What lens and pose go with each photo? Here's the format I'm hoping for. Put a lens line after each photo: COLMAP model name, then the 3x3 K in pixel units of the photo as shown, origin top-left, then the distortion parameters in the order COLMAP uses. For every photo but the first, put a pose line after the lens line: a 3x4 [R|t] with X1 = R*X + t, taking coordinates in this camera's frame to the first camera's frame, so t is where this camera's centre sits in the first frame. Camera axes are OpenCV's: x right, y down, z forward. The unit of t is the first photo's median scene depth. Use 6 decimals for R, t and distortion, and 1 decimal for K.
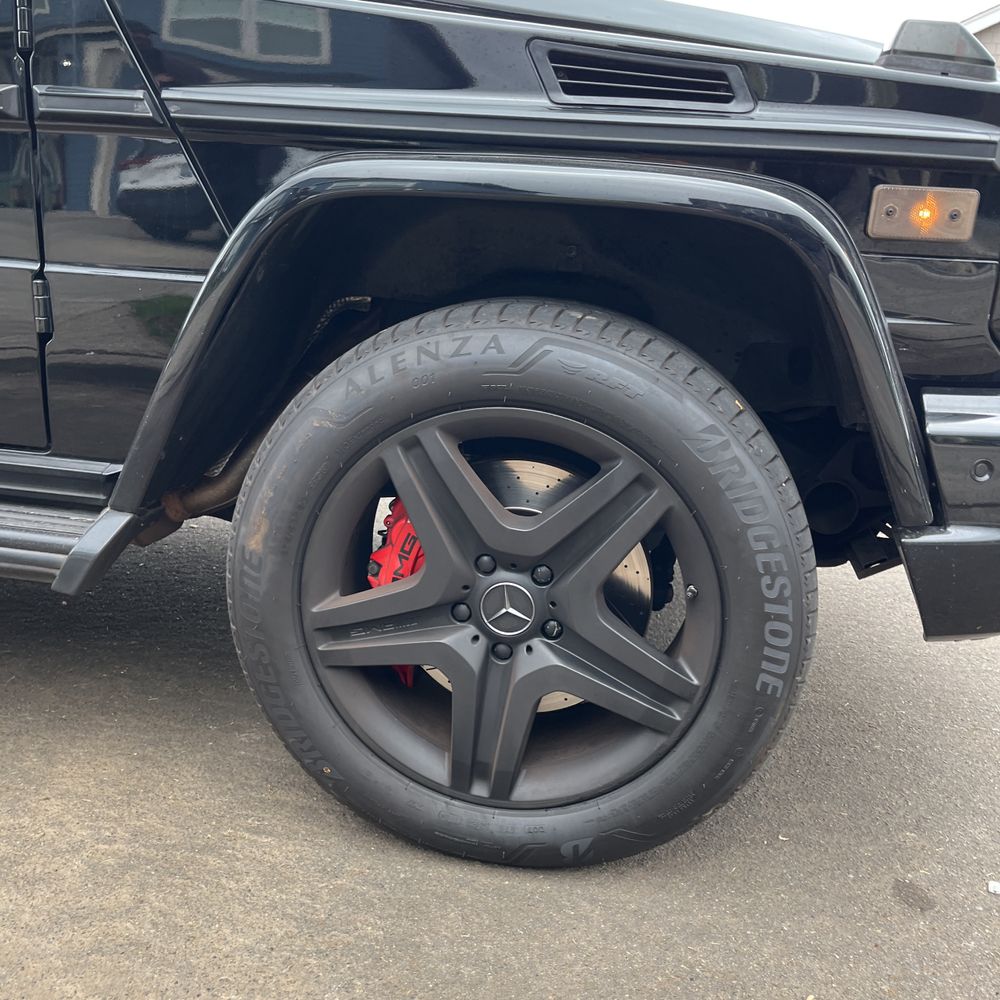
lens RADIAL K [[1018.7, 0, 490.7], [0, 1018.7, 499.6], [0, 0, 1]] dist [0.026396, -0.014906]
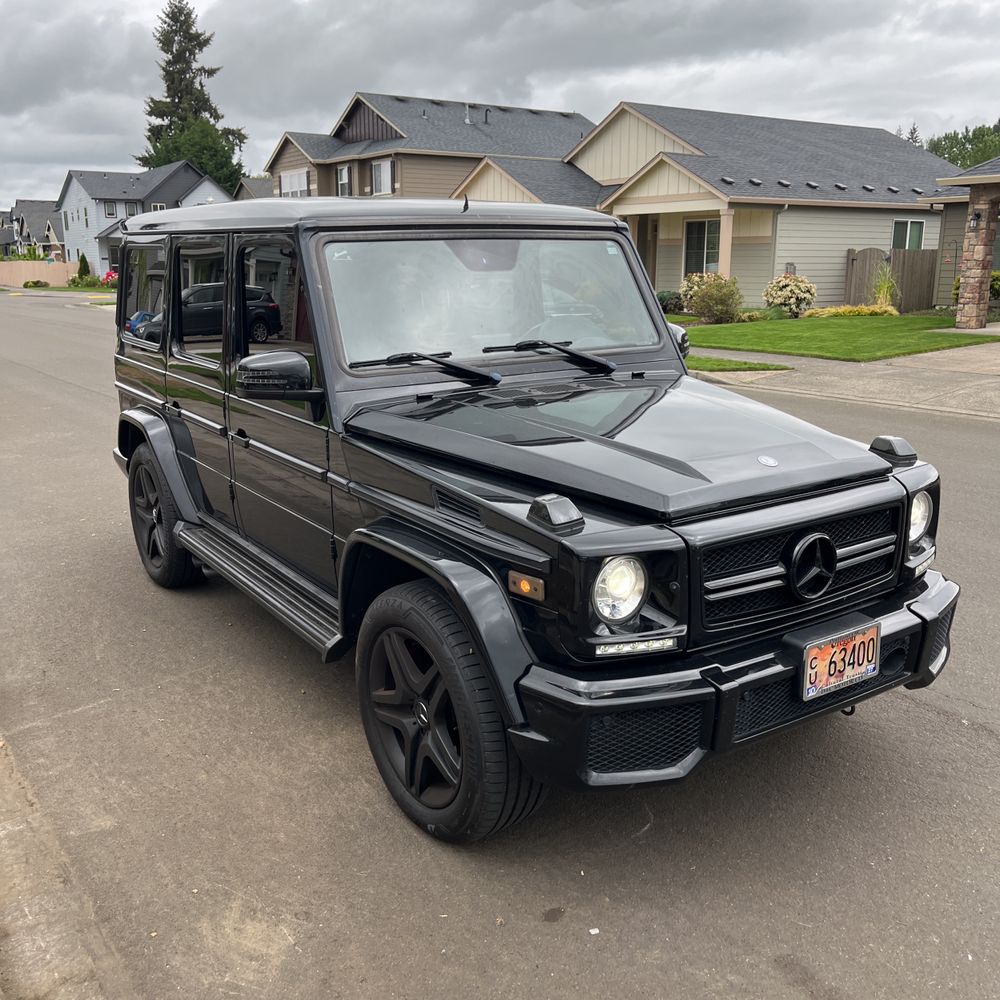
lens RADIAL K [[1012.3, 0, 496.2], [0, 1012.3, 493.0], [0, 0, 1]] dist [0.016426, -0.002082]
pose [[0.700616, 0.112834, -0.704561, 1.719435], [-0.135138, 0.990530, 0.024250, -0.473865], [0.700625, 0.078223, 0.709229, -0.550148]]
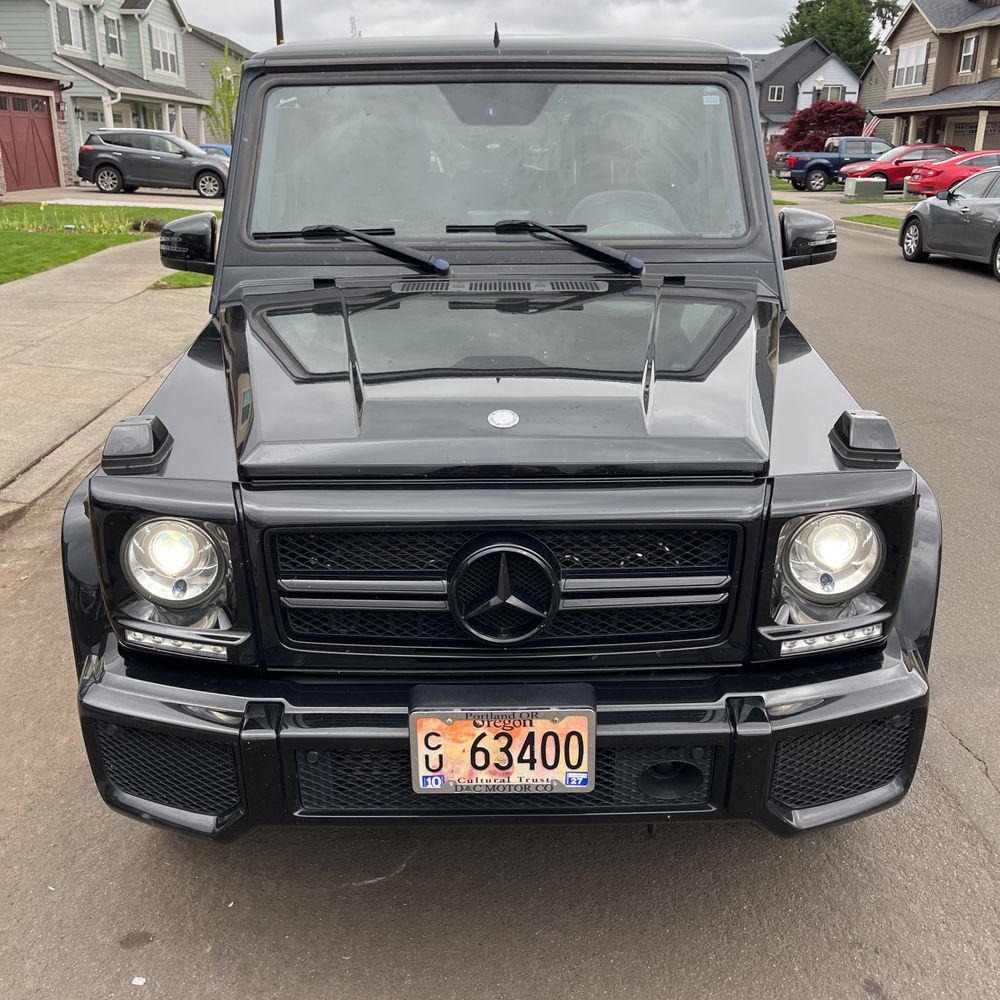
lens RADIAL K [[1016.4, 0, 500.0], [0, 1016.4, 500.0], [0, 0, 1]] dist [0.022226, -0.019196]
pose [[0.202701, 0.279939, -0.938374, 1.922228], [-0.231994, 0.944715, 0.231717, -0.787496], [0.951363, 0.170728, 0.256439, 1.082262]]
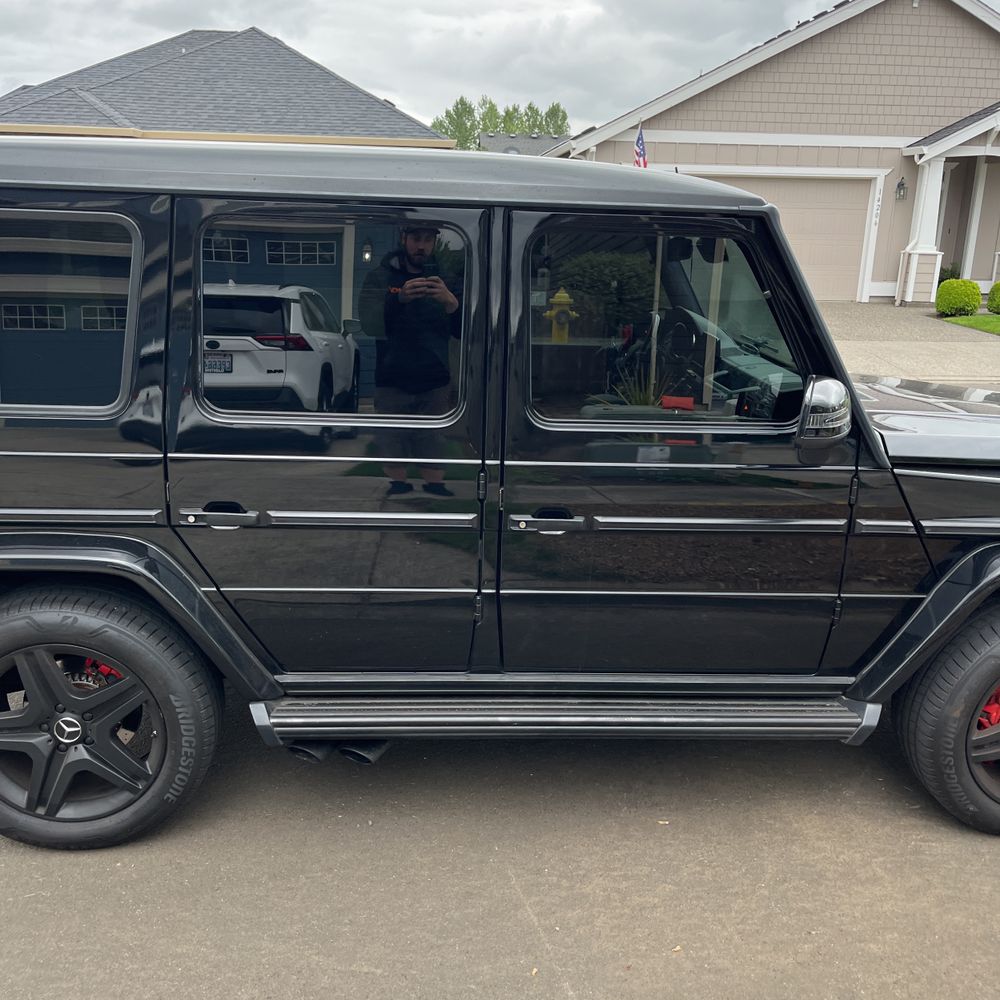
lens RADIAL K [[1018.7, 0, 490.7], [0, 1018.7, 499.6], [0, 0, 1]] dist [0.026396, -0.014906]
pose [[0.968294, -0.092218, 0.232171, -1.693410], [0.081707, 0.995165, 0.054510, -0.629042], [-0.236075, -0.033811, 0.971146, -0.913059]]
